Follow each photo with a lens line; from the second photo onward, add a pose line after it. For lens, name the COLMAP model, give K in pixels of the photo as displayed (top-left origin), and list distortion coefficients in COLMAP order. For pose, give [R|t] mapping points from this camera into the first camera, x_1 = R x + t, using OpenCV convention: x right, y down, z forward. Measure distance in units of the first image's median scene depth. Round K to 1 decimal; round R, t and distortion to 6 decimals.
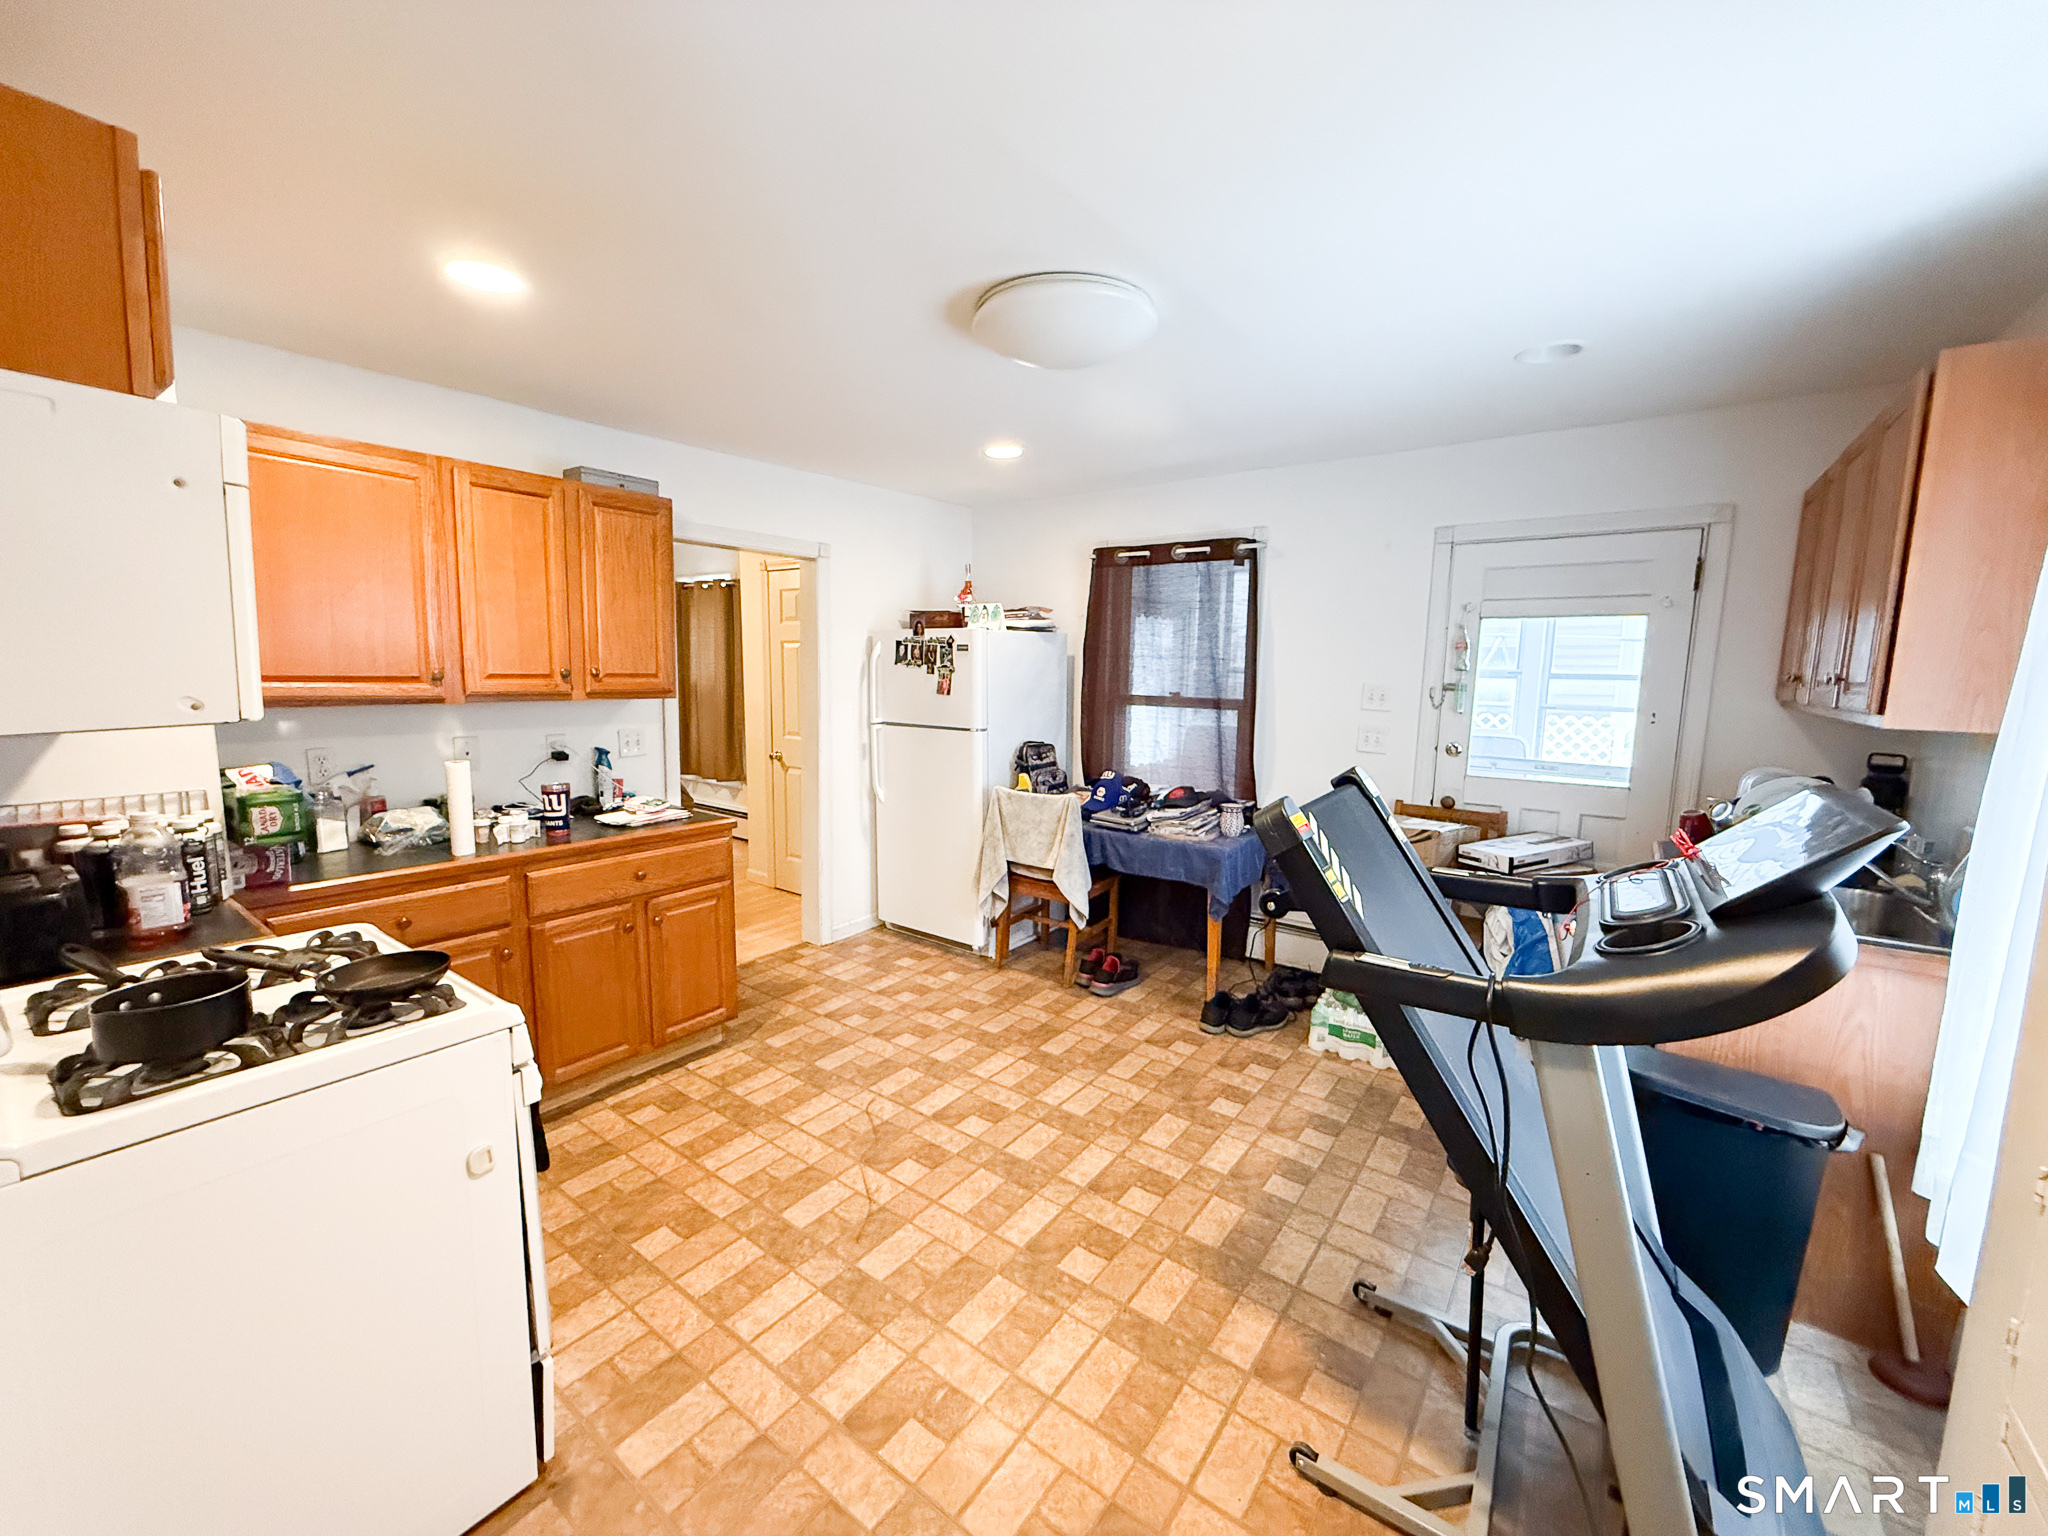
lens RADIAL K [[816.9, 0, 1026.3], [0, 816.9, 762.0], [0, 0, 1]] dist [-0.000219, -0.000233]
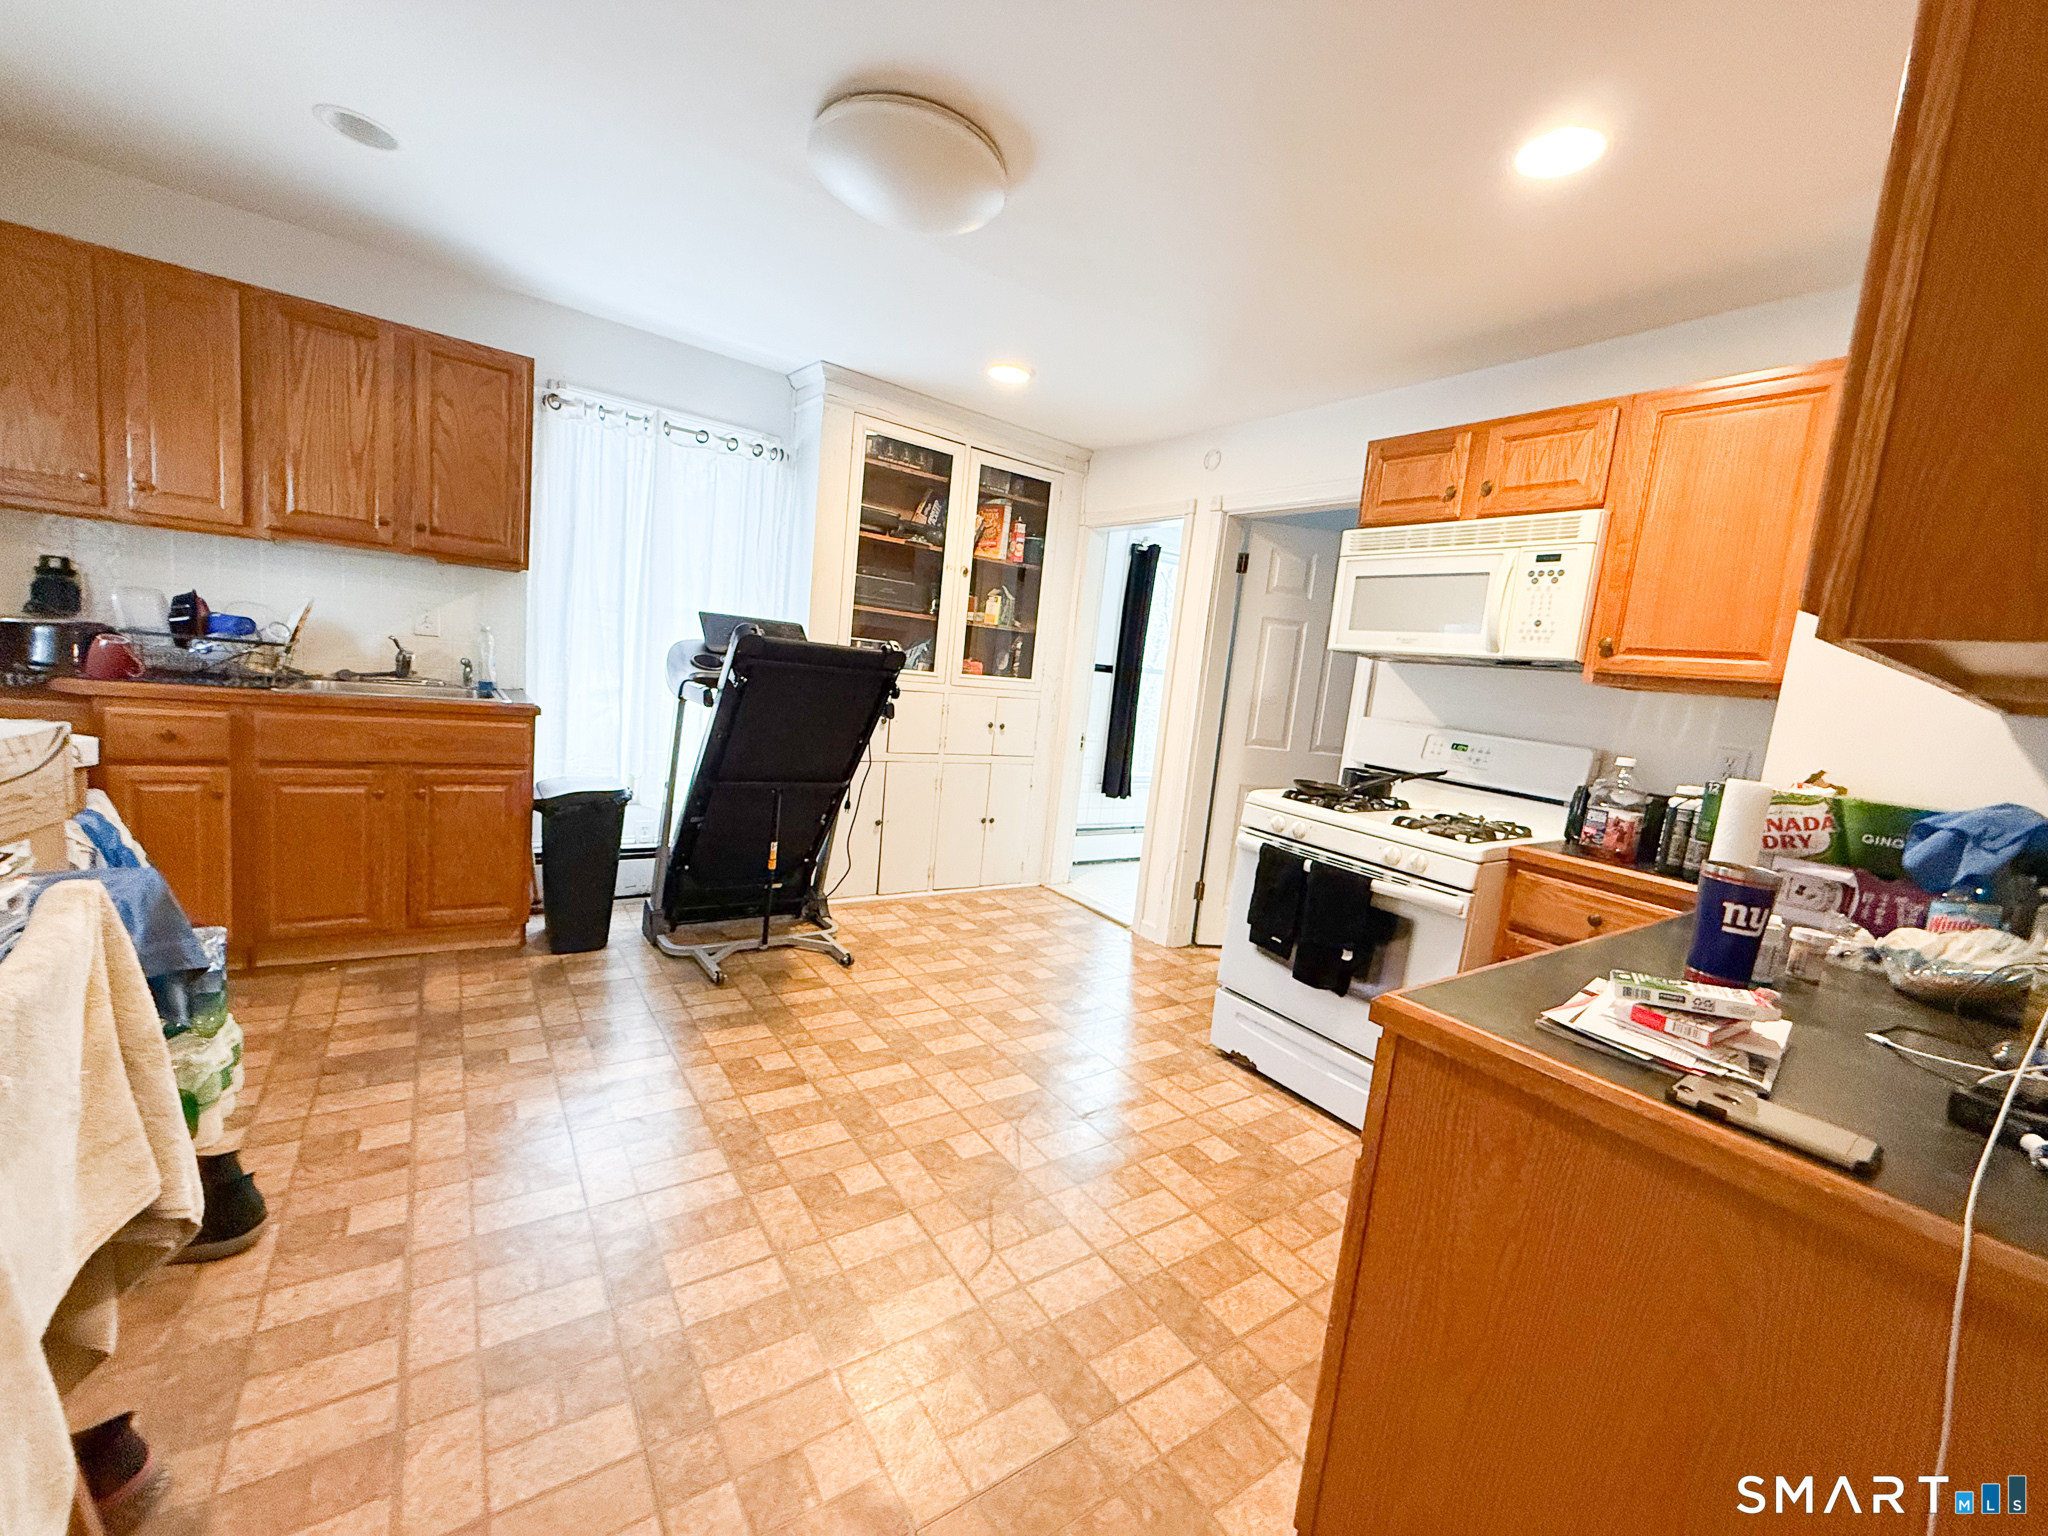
lens RADIAL K [[816.9, 0, 1017.6], [0, 816.9, 769.7], [0, 0, 1]] dist [-0.000219, -0.000233]
pose [[-0.939533, -0.158386, 0.303632, -0.393588], [-0.082547, 0.965219, 0.248069, -0.107078], [-0.332362, 0.208005, -0.919929, 1.699554]]
